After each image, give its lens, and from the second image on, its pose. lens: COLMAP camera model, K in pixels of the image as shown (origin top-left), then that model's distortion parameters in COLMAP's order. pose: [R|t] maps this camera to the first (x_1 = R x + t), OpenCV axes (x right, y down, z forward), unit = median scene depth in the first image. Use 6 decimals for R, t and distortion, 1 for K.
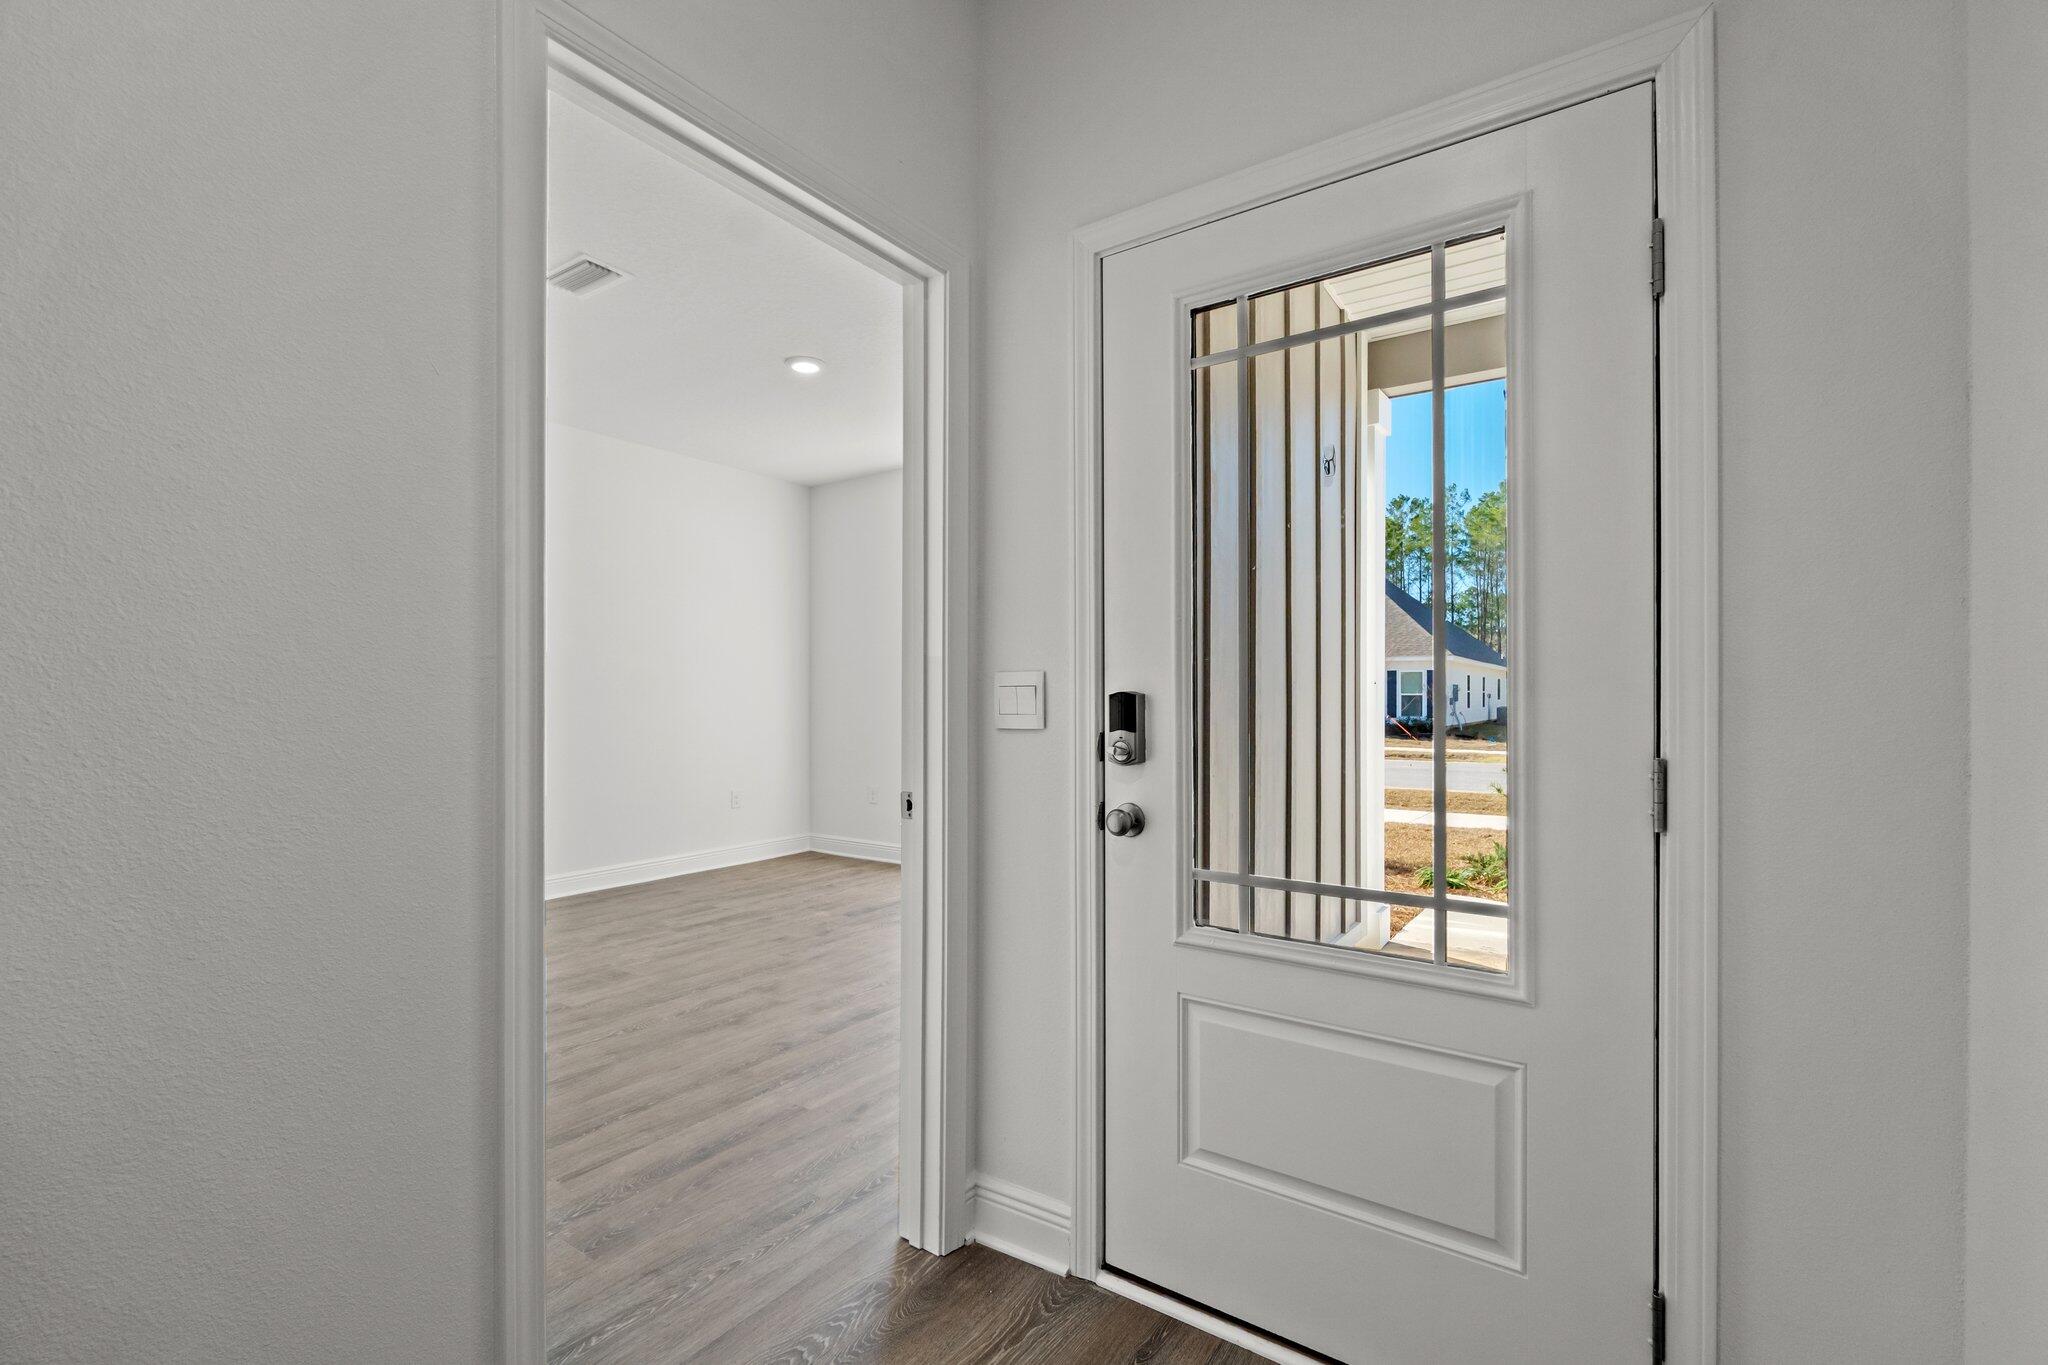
lens RADIAL K [[887.0, 0, 1027.7], [0, 887.0, 686.9], [0, 0, 1]] dist [0.000954, 0.000481]
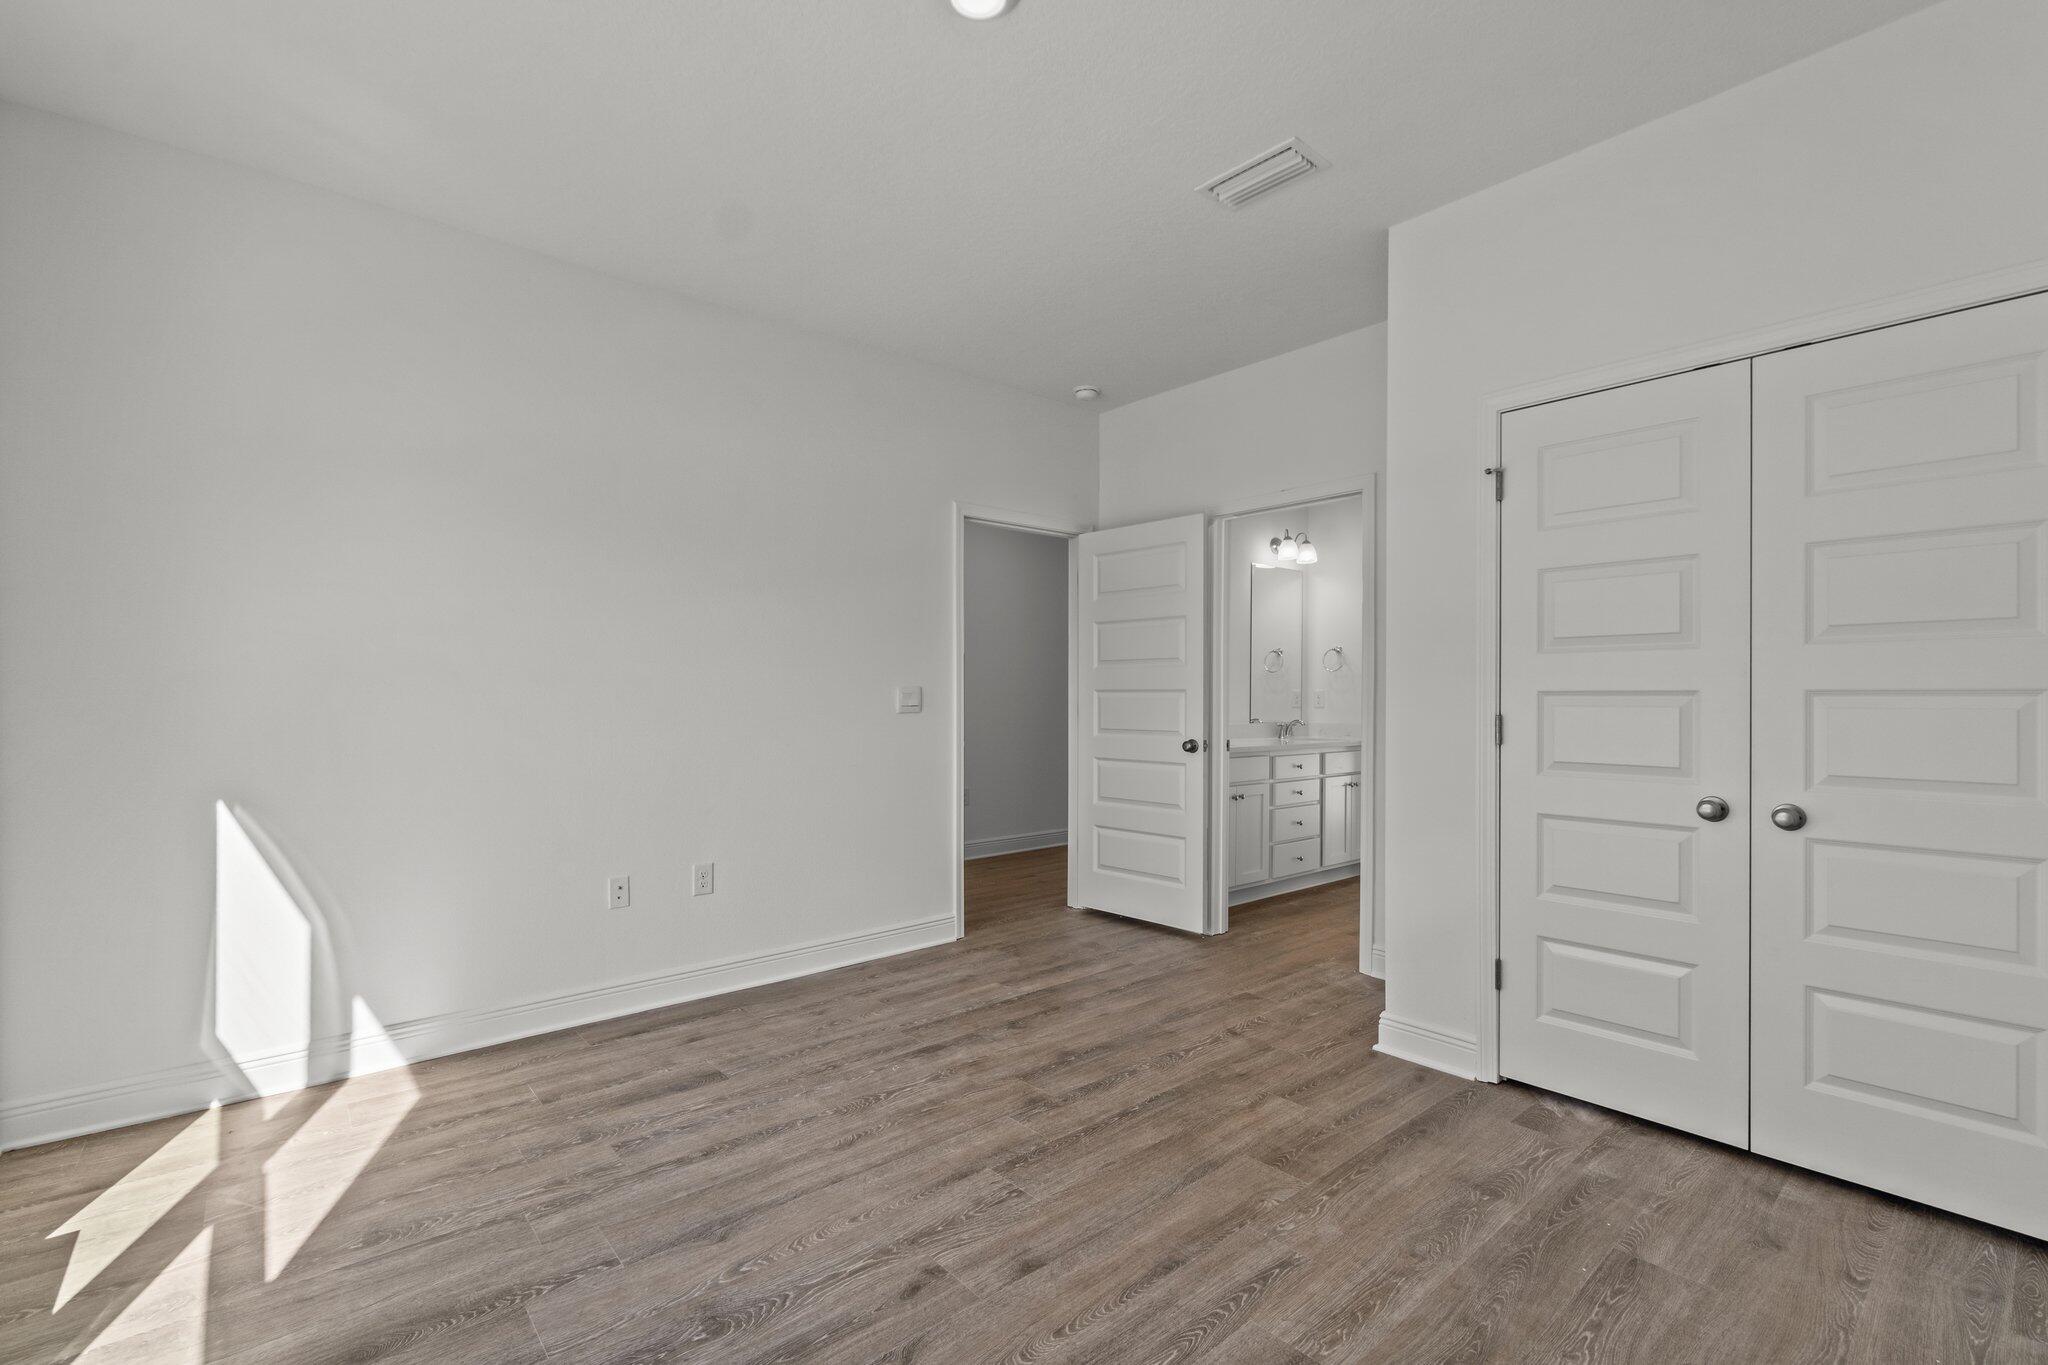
lens RADIAL K [[900.7, 0, 1024.0], [0, 900.7, 682.5], [0, 0, 1]] dist [0.000272, 0.000132]
pose [[-0.968628, 0.000820, 0.248514, -0.389992], [-0.004891, 0.999738, -0.022364, 0.011587], [-0.248467, -0.022878, -0.968370, 1.445237]]
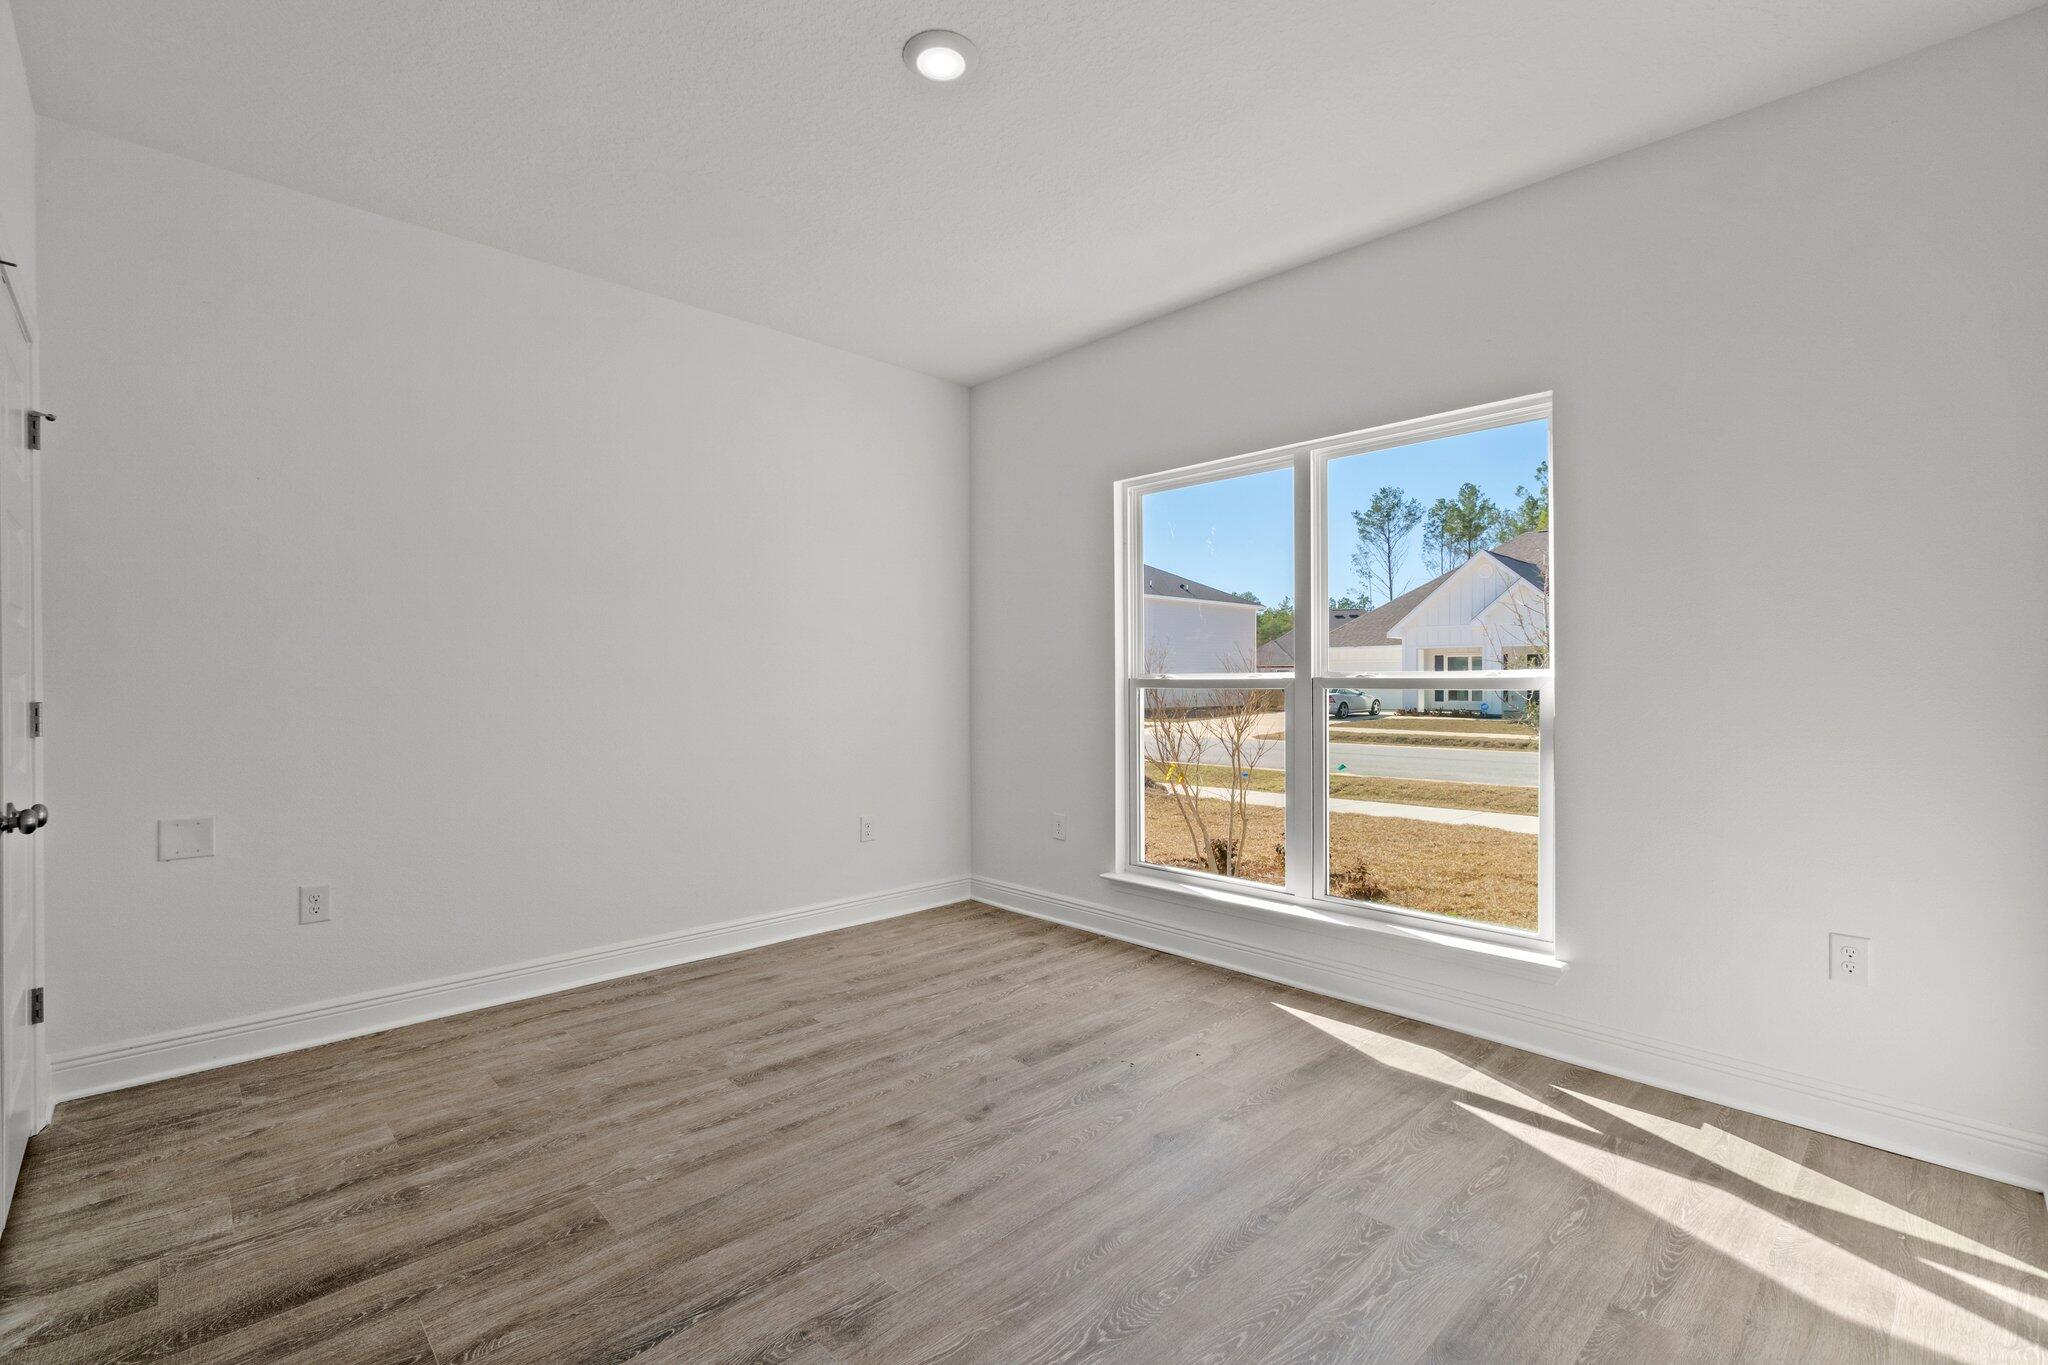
lens RADIAL K [[900.7, 0, 1024.0], [0, 900.7, 682.5], [0, 0, 1]] dist [0.000272, 0.000132]
pose [[0.979751, -0.000777, -0.200220, -0.094150], [0.003468, 0.999908, 0.013092, 0.003819], [0.200191, -0.013521, 0.979664, 0.478504]]
